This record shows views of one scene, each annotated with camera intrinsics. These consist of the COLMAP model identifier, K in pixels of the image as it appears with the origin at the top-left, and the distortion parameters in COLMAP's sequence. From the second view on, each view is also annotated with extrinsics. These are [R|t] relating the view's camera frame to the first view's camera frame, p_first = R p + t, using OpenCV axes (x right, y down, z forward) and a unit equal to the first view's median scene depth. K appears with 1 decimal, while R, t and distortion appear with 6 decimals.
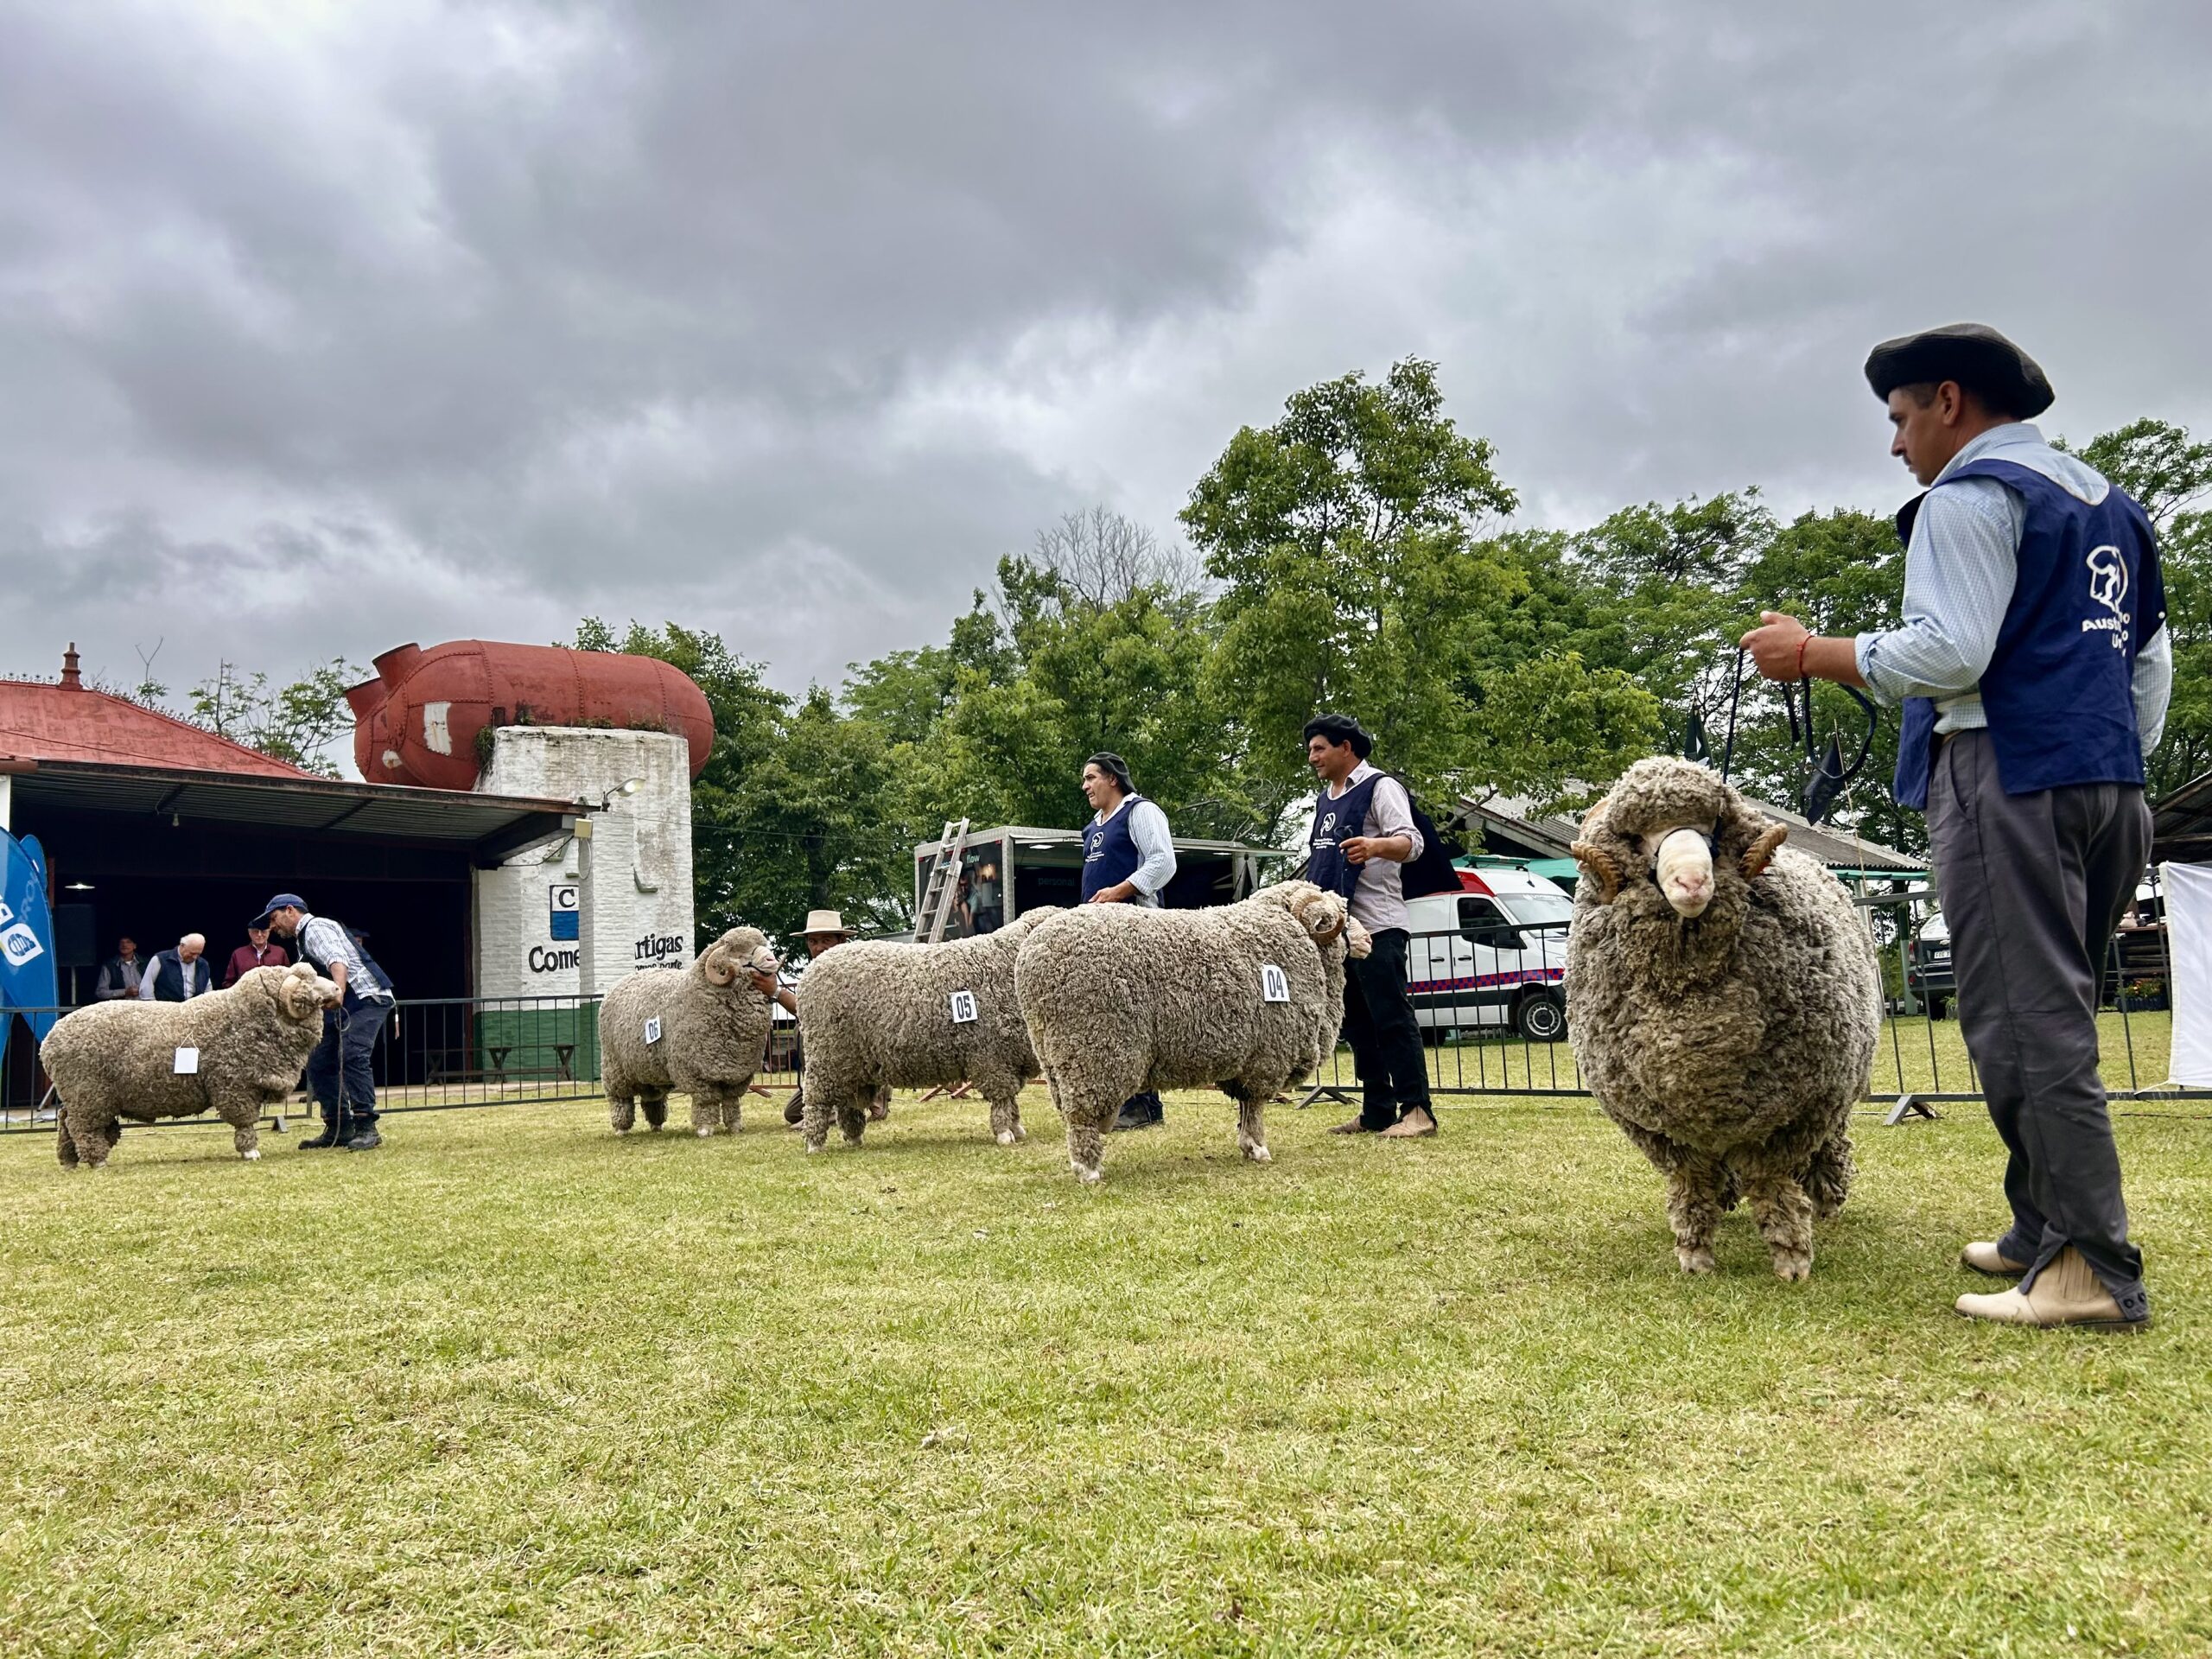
lens RADIAL K [[1655.2, 0, 1106.0], [0, 1655.2, 829.5], [0, 0, 1]] dist [0.042623, -0.040353]
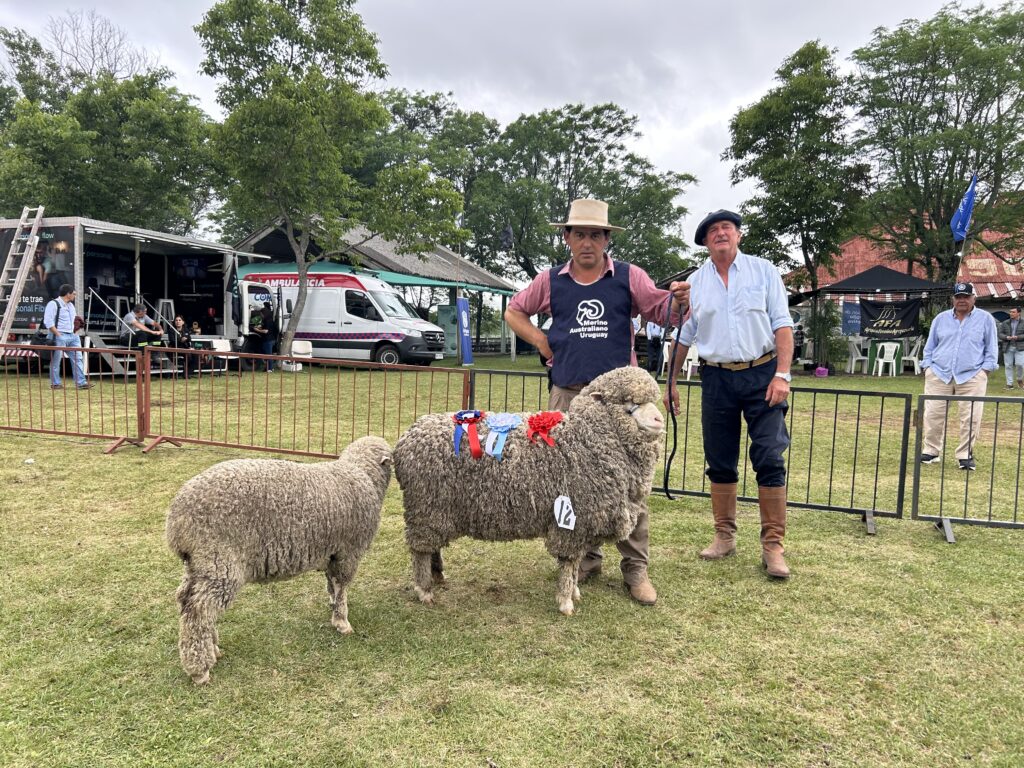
lens RADIAL K [[769.4, 0, 512.0], [0, 769.4, 384.0], [0, 0, 1]] dist [0.076065, -0.094503]
pose [[0.851852, 0.032095, 0.522798, -0.079212], [-0.128390, 0.980466, 0.149008, -0.008237], [-0.507803, -0.194055, 0.839332, 0.167918]]
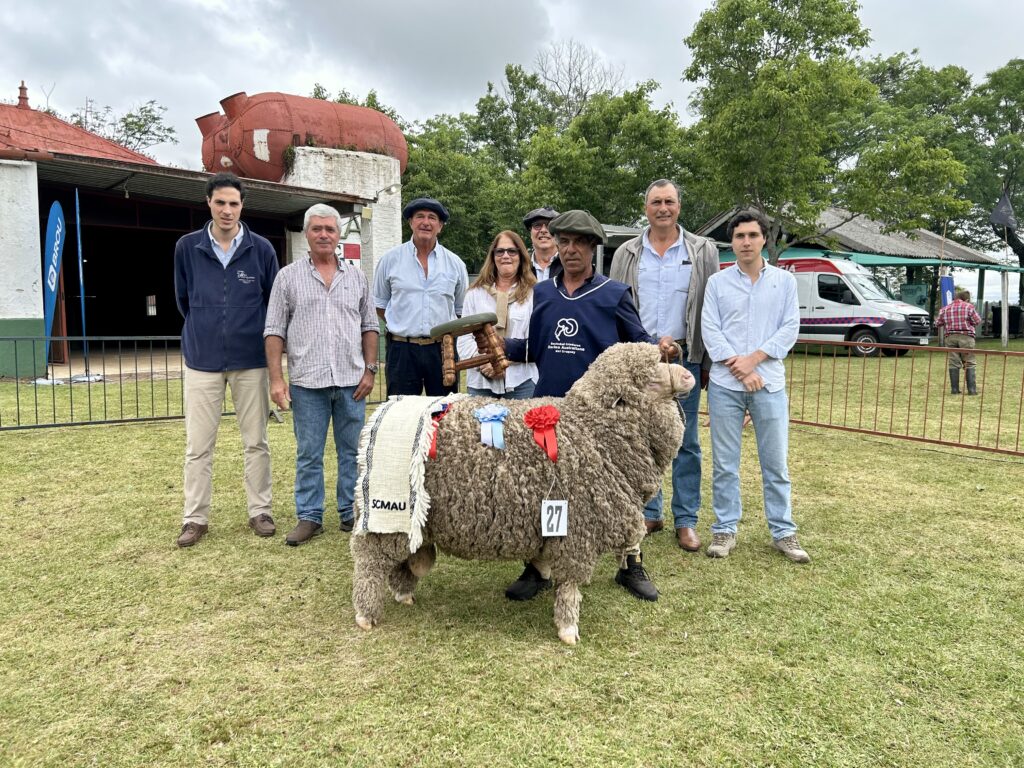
lens RADIAL K [[766.2, 0, 512.0], [0, 766.2, 384.0], [0, 0, 1]] dist [0.042623, -0.040353]
pose [[0.998220, 0.047640, 0.035883, -0.154228], [-0.054335, 0.974491, 0.217750, -0.007733], [-0.024595, -0.219312, 0.975345, 0.157793]]
